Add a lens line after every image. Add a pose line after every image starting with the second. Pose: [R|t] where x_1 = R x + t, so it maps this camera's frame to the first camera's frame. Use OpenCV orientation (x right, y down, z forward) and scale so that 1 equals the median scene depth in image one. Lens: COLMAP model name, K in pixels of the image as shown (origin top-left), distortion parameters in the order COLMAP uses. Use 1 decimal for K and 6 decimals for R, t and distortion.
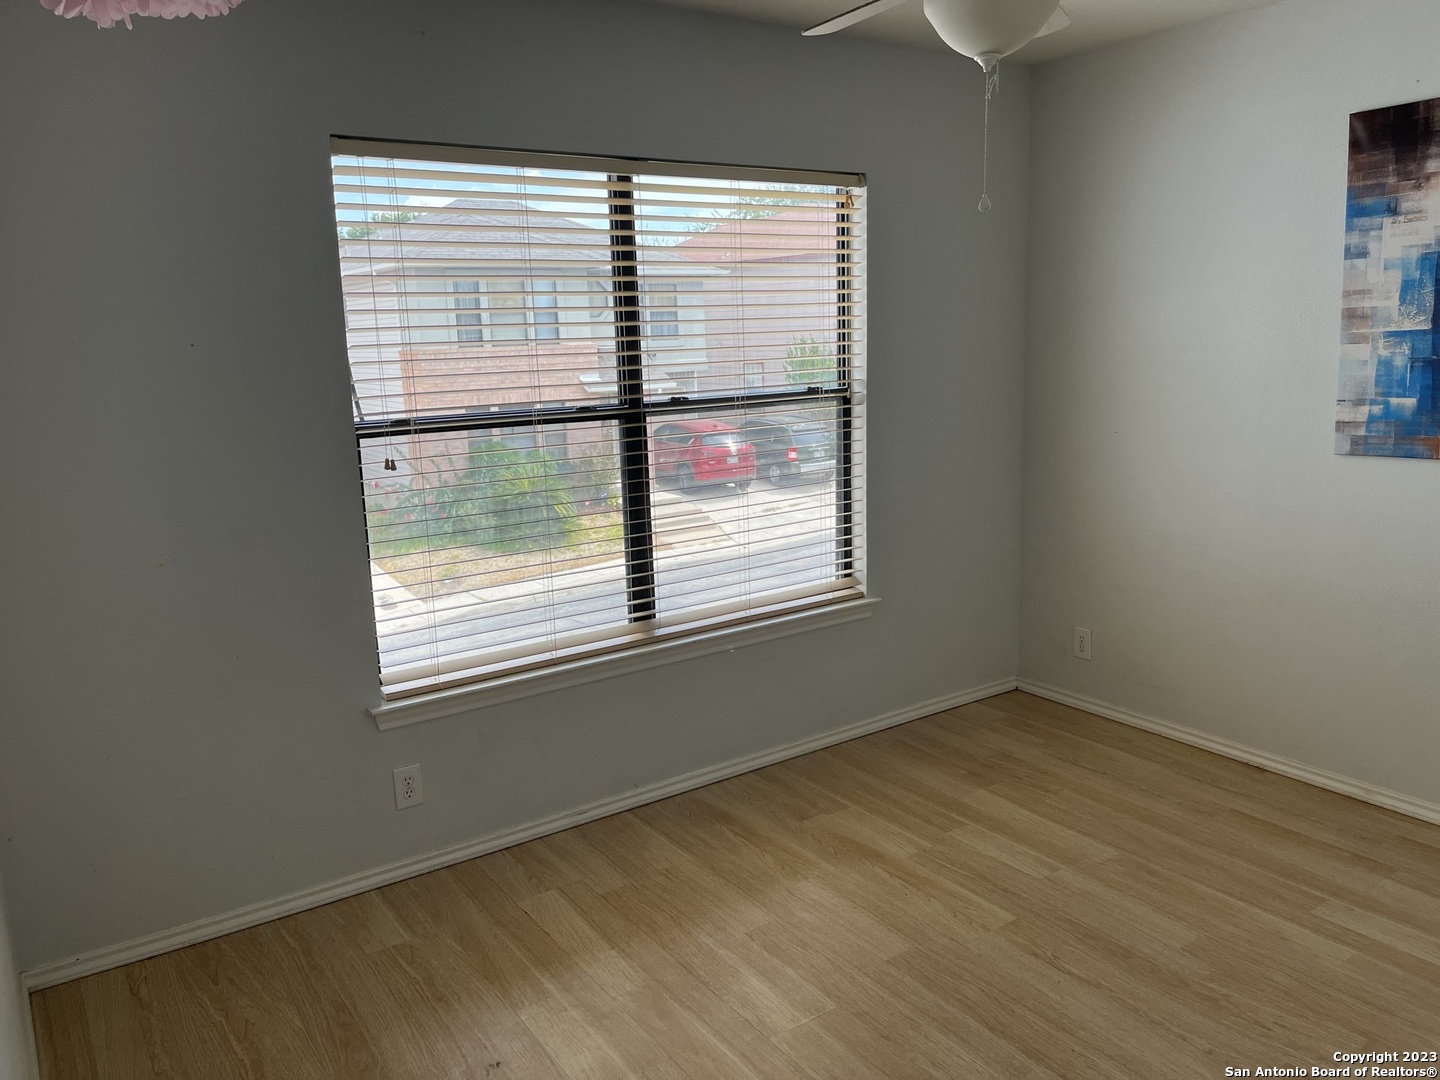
lens RADIAL K [[1099.1, 0, 719.3], [0, 1099.1, 537.8], [0, 0, 1]] dist [0.040483, -0.062106]
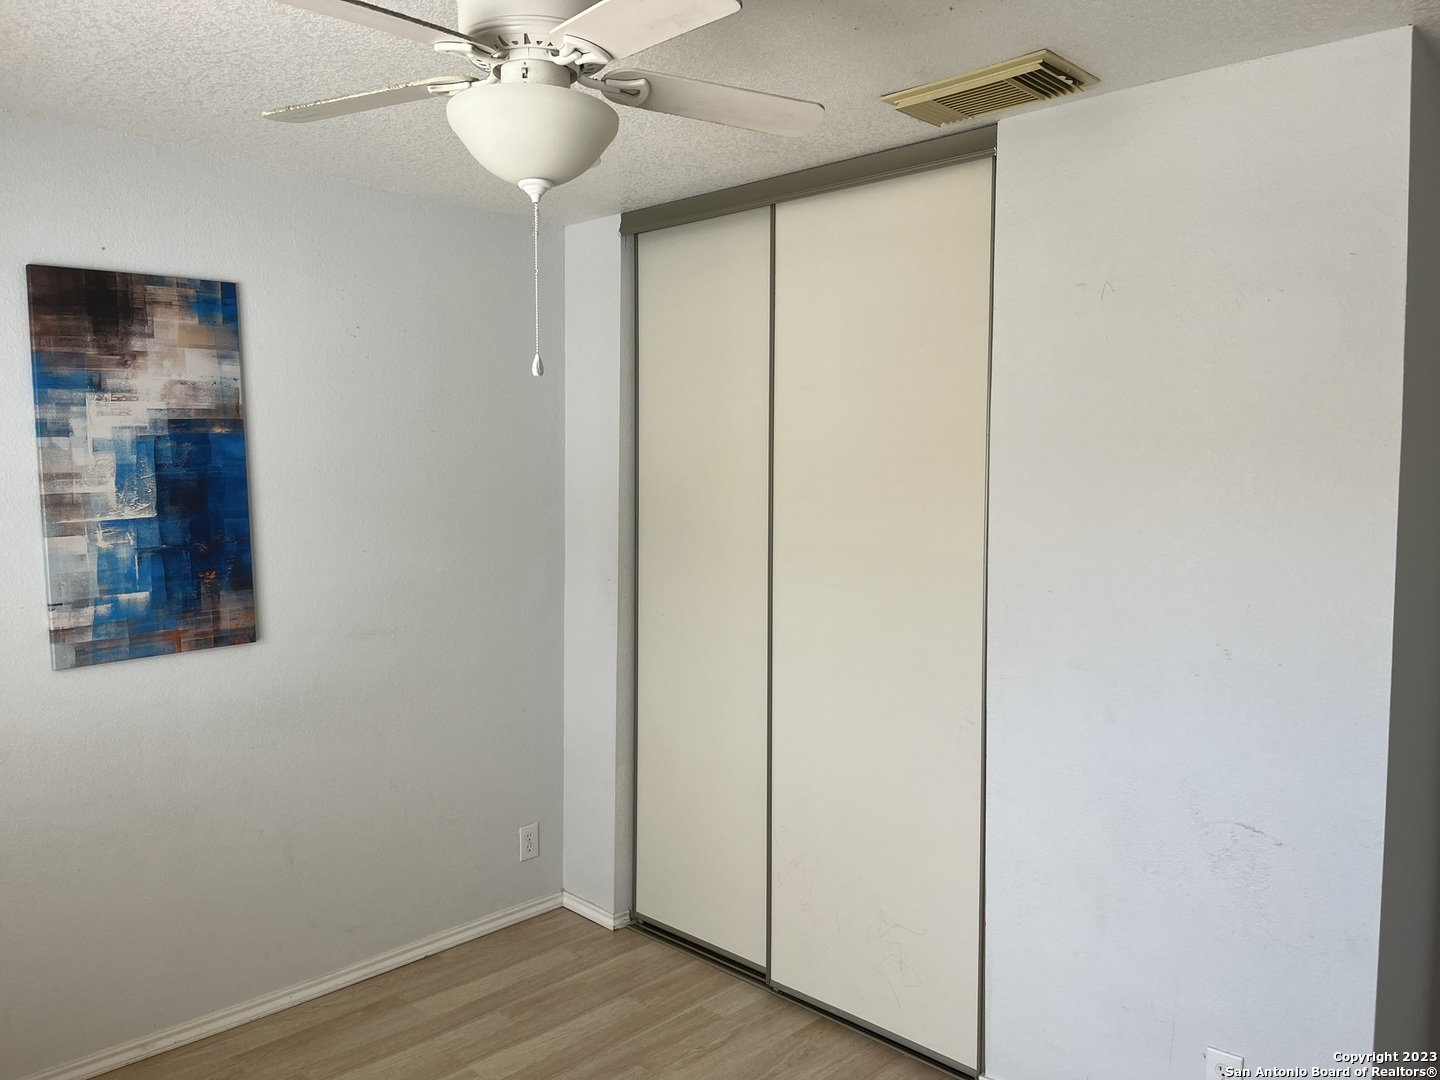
lens RADIAL K [[1099.1, 0, 719.5], [0, 1099.1, 543.6], [0, 0, 1]] dist [0.040483, -0.062106]
pose [[-0.191962, -0.041311, 0.980533, -0.350762], [0.195209, 0.977542, 0.079401, -0.143797], [-0.961792, 0.206650, -0.179587, 0.694544]]
